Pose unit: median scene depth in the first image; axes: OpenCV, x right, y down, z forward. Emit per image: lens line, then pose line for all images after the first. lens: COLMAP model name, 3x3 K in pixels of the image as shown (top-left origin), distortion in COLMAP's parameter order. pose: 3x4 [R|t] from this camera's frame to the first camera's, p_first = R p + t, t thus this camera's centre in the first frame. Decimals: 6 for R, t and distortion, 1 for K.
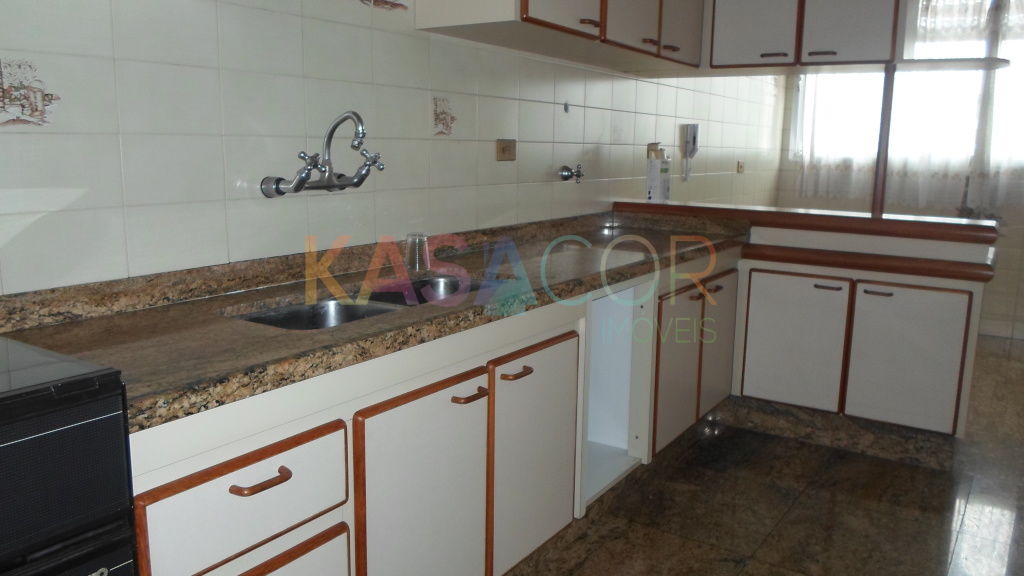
lens RADIAL K [[779.0, 0, 512.0], [0, 779.0, 288.0], [0, 0, 1]] dist [-0.035078, -0.008524]
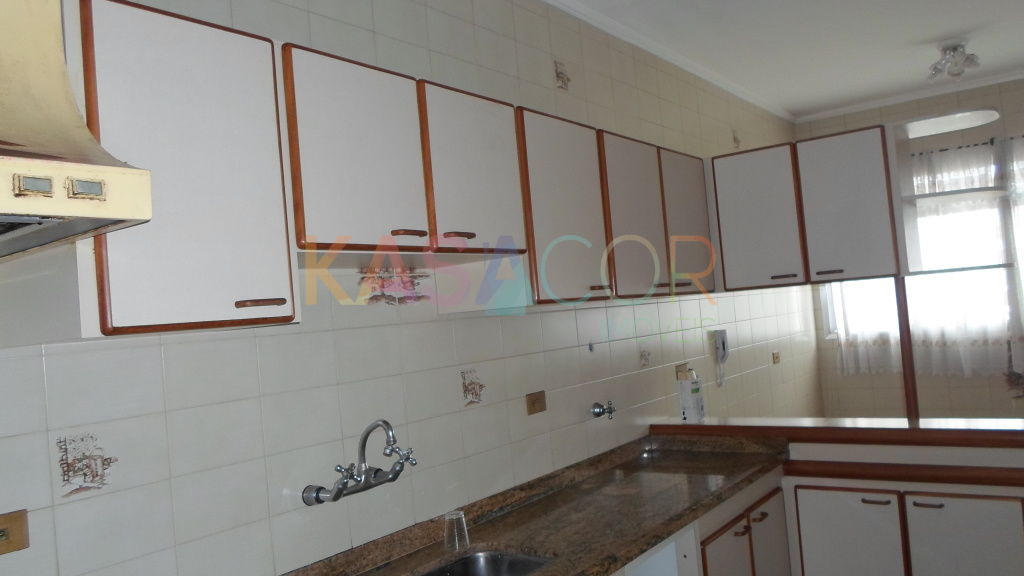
lens RADIAL K [[779.0, 0, 512.0], [0, 779.0, 288.0], [0, 0, 1]] dist [-0.035078, -0.008524]
pose [[0.993134, -0.104099, -0.053376, 0.029937], [0.090136, 0.971753, -0.218109, -0.095060], [0.074573, 0.211800, 0.974464, -0.045828]]
